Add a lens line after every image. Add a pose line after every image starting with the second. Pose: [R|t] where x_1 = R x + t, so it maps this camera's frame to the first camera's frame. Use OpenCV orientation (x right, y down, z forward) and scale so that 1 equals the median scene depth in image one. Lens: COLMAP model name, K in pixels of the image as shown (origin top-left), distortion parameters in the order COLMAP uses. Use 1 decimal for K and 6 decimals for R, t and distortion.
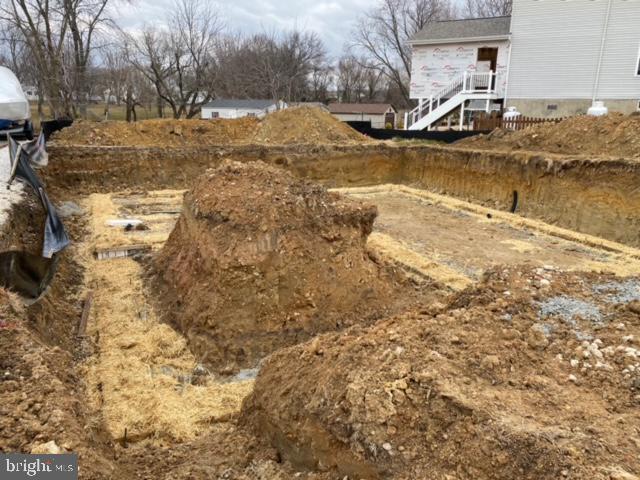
lens RADIAL K [[479.5, 0, 320.0], [0, 479.5, 240.0], [0, 0, 1]] dist [0.059284, -0.070788]
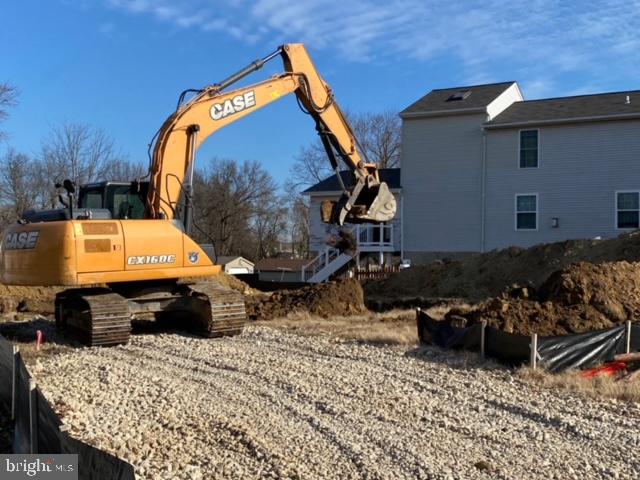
lens RADIAL K [[812.2, 0, 320.0], [0, 812.2, 240.0], [0, 0, 1]] dist [0.025566, -0.014410]
pose [[0.998992, 0.001272, 0.044861, 0.049858], [0.012176, 0.954425, -0.298203, 0.050594], [-0.043196, 0.298449, 0.953448, -0.162885]]
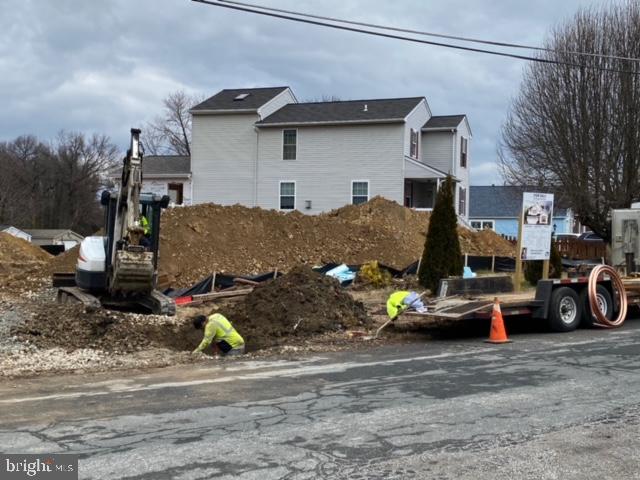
lens RADIAL K [[812.2, 0, 320.0], [0, 812.2, 240.0], [0, 0, 1]] dist [0.025566, -0.014410]
pose [[0.978806, 0.004009, 0.204750, 0.099632], [0.050472, 0.964246, -0.260158, 0.083319], [-0.198473, 0.264978, 0.943608, -0.283806]]
